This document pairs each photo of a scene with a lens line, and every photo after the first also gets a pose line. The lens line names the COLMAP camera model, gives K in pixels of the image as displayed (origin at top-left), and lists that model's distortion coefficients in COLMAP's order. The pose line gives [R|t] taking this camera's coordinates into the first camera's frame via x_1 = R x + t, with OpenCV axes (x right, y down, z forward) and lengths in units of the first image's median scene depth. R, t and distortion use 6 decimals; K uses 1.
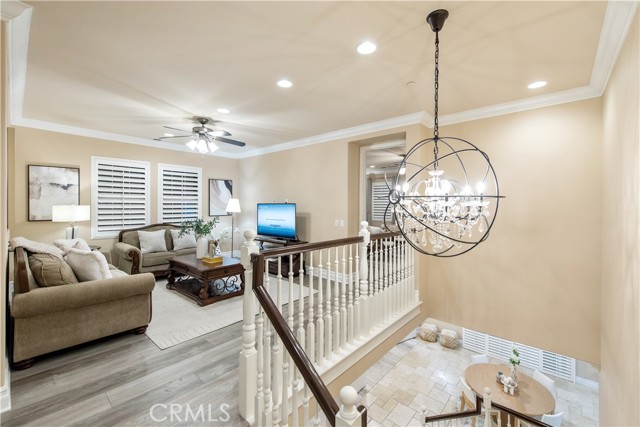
lens RADIAL K [[259.6, 0, 315.6], [0, 259.6, 206.3], [0, 0, 1]] dist [0.013606, -0.003414]
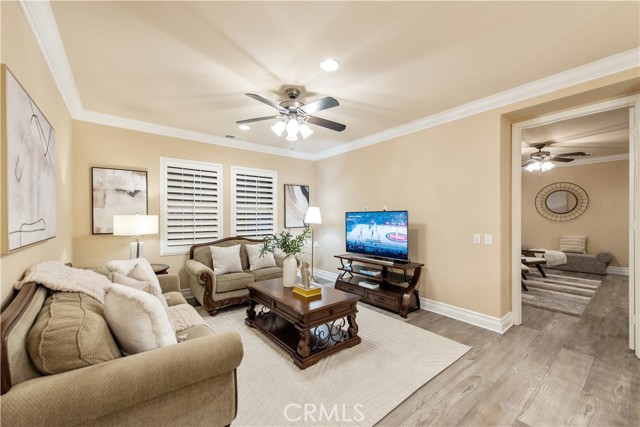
lens RADIAL K [[255.3, 0, 320.9], [0, 255.3, 218.1], [0, 0, 1]] dist [0.011634, -0.002129]
pose [[0.983313, -0.007117, -0.181783, -0.213871], [0.007236, 0.999974, -0.000006, 0.009238], [0.181778, -0.001309, 0.983339, 0.303534]]
